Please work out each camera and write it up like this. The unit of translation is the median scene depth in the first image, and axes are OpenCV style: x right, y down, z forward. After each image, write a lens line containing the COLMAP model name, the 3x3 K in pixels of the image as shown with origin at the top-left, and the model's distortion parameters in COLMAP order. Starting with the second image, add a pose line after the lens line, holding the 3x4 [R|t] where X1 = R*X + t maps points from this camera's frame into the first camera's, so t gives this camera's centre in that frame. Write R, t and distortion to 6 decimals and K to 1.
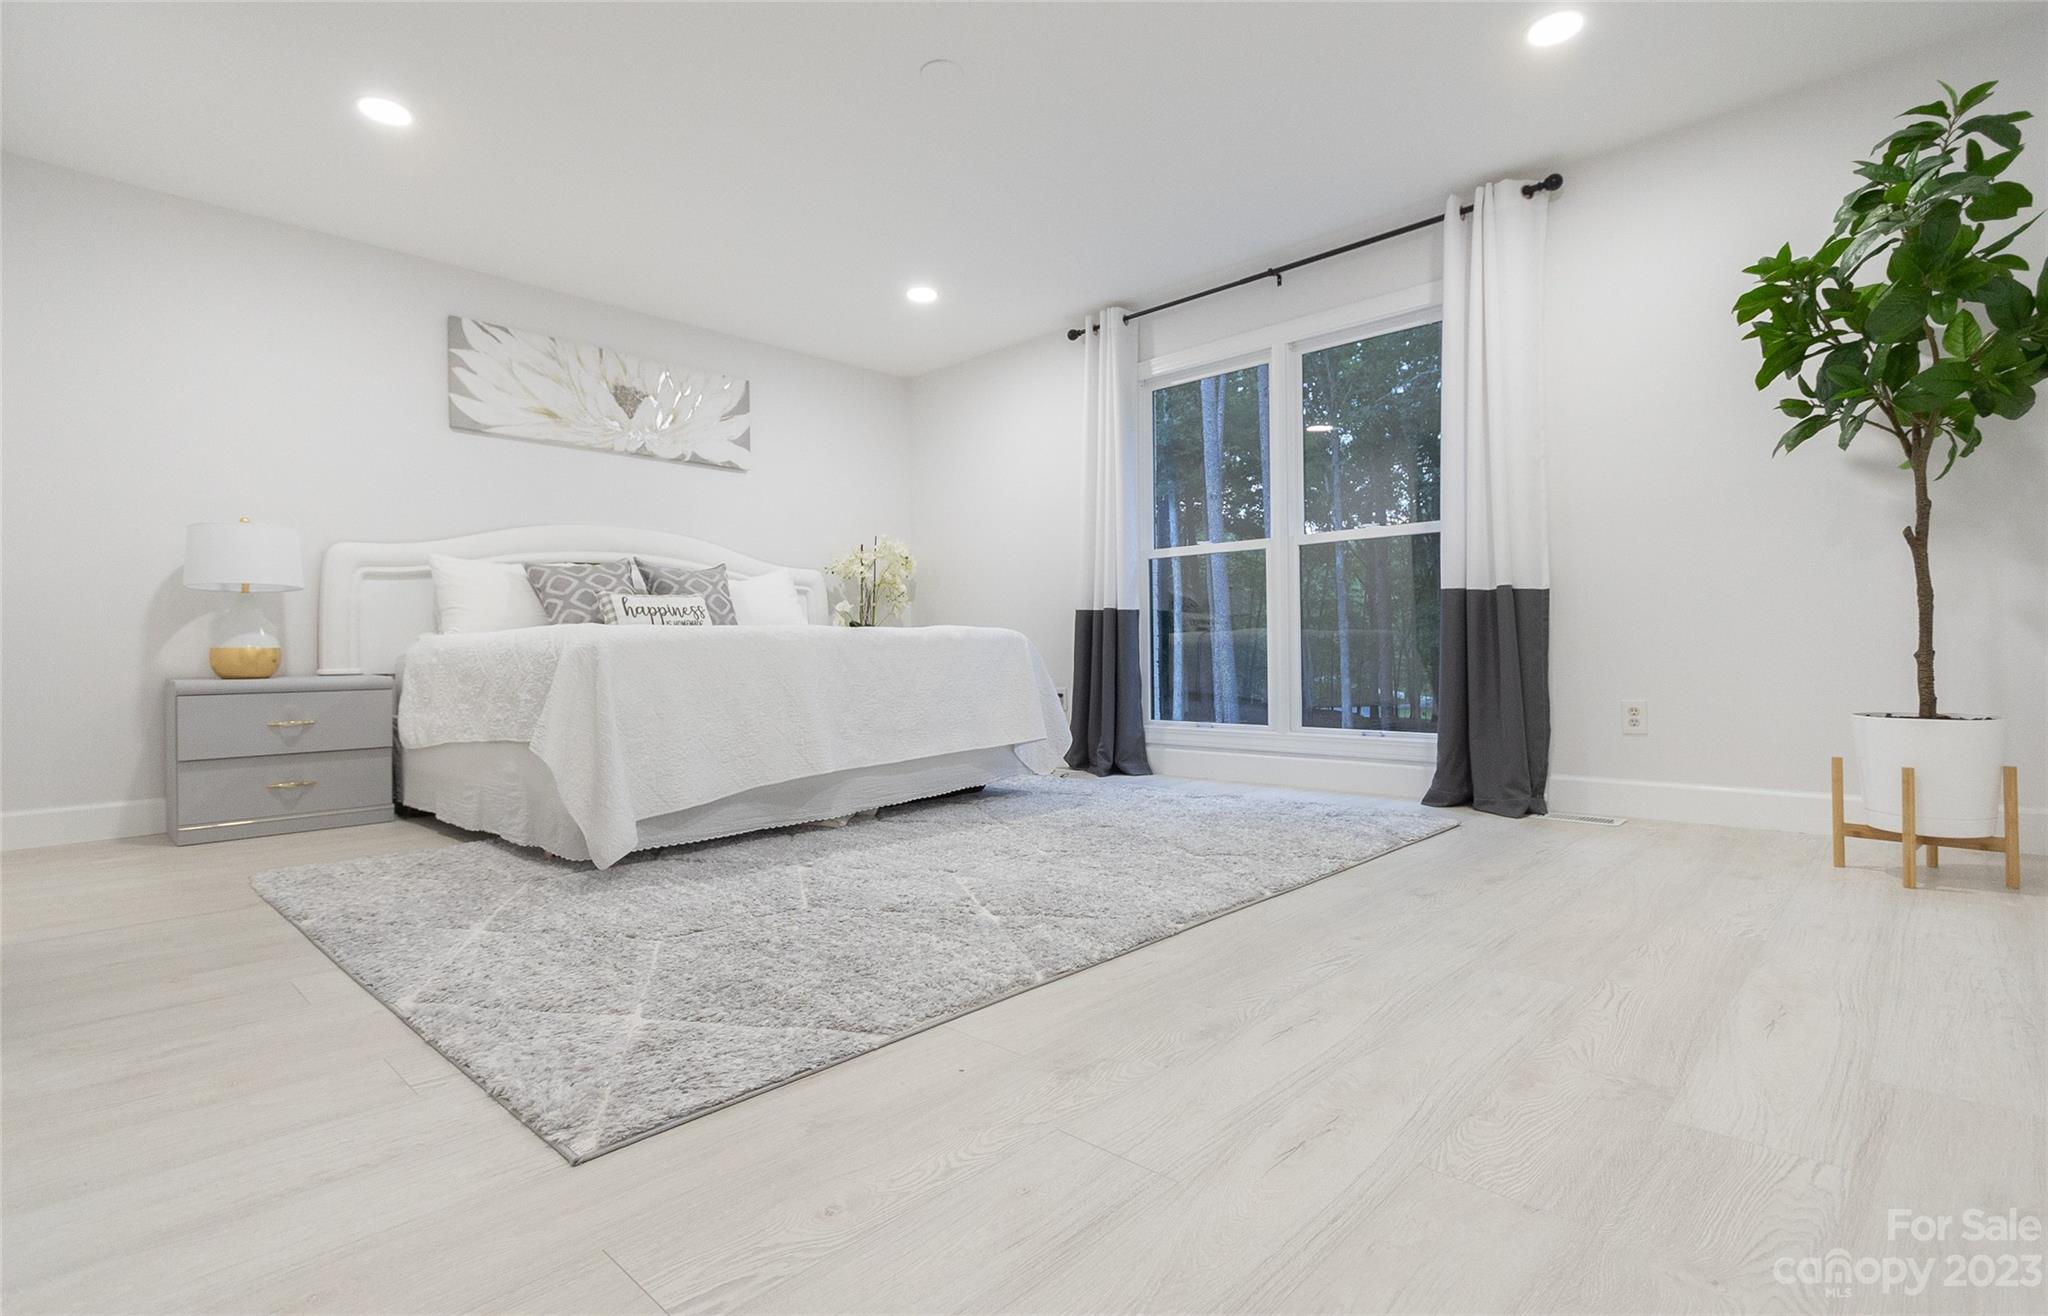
lens RADIAL K [[951.0, 0, 1008.5], [0, 951.0, 659.6], [0, 0, 1]] dist [0.003676, 0.000147]
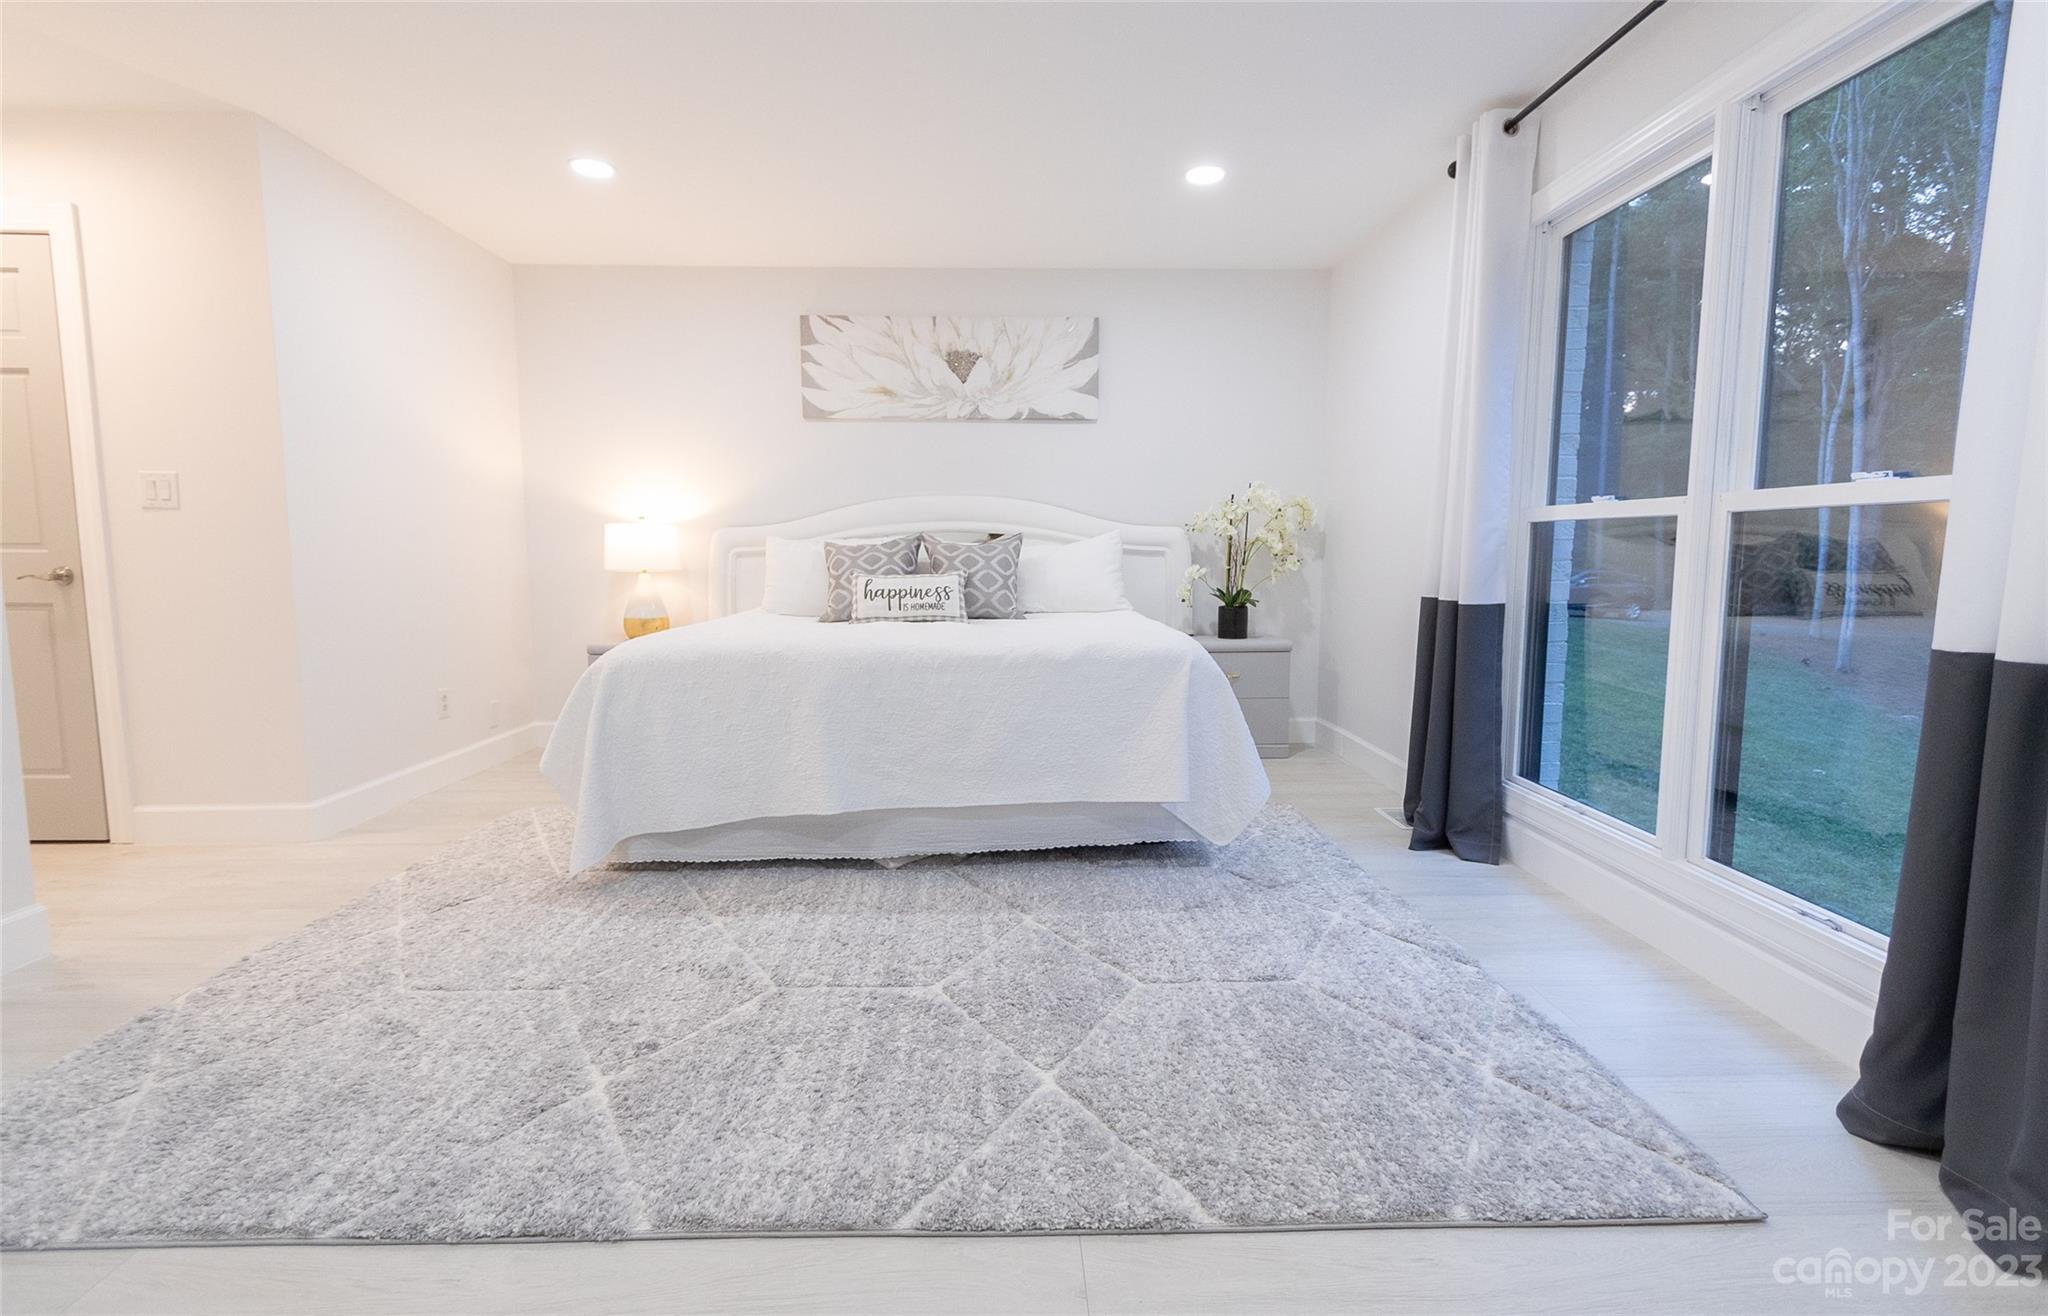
lens RADIAL K [[951.0, 0, 1023.1], [0, 951.0, 645.2], [0, 0, 1]] dist [0.003676, 0.000147]
pose [[0.712679, 0.082317, -0.696643, 0.369695], [-0.013963, 0.994559, 0.103236, -0.089902], [0.701351, -0.063847, 0.709951, 0.341403]]
